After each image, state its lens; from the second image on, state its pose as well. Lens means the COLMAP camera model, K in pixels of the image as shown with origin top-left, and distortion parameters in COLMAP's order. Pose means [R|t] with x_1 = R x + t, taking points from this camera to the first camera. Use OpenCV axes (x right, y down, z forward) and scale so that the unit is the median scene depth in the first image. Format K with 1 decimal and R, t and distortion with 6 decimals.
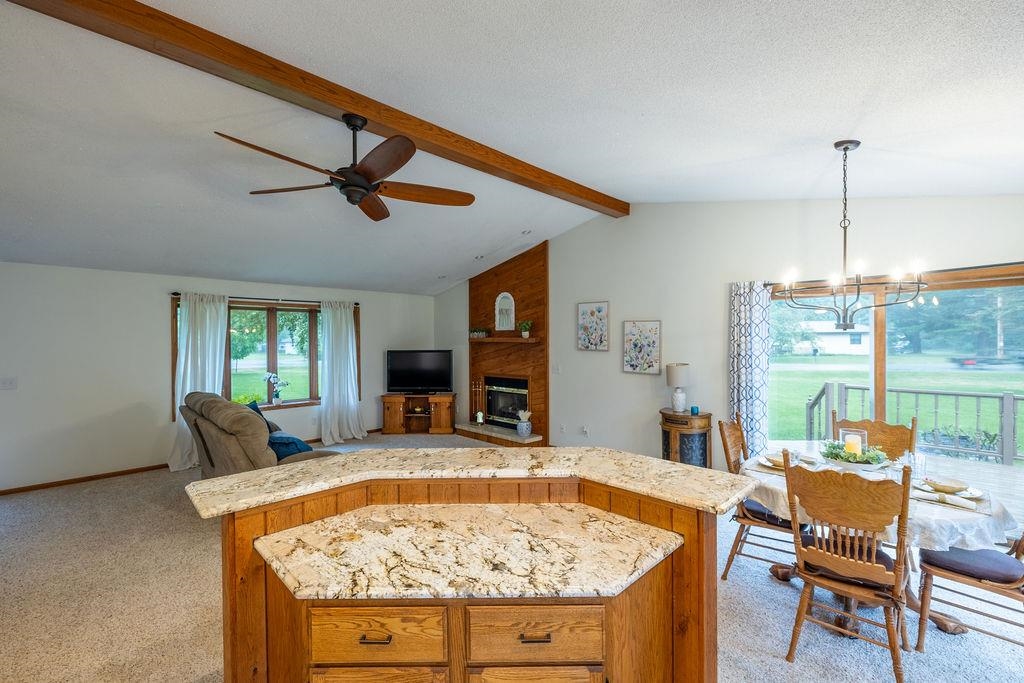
lens RADIAL K [[434.6, 0, 514.4], [0, 434.6, 342.6], [0, 0, 1]] dist [-0.009645, -0.000122]
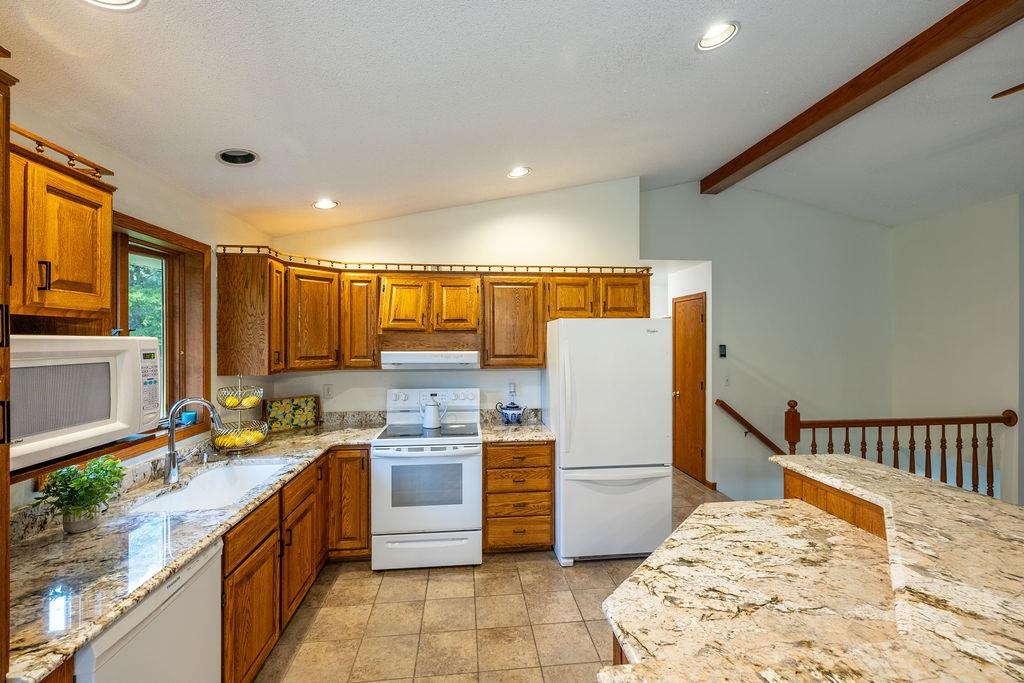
lens RADIAL K [[432.0, 0, 513.3], [0, 432.0, 338.1], [0, 0, 1]] dist [0.000922, 0.000043]
pose [[-0.621541, 0.004740, -0.783367, 0.207462], [-0.000433, 0.999979, 0.006394, -0.001579], [0.783381, 0.004314, -0.621526, 0.273735]]
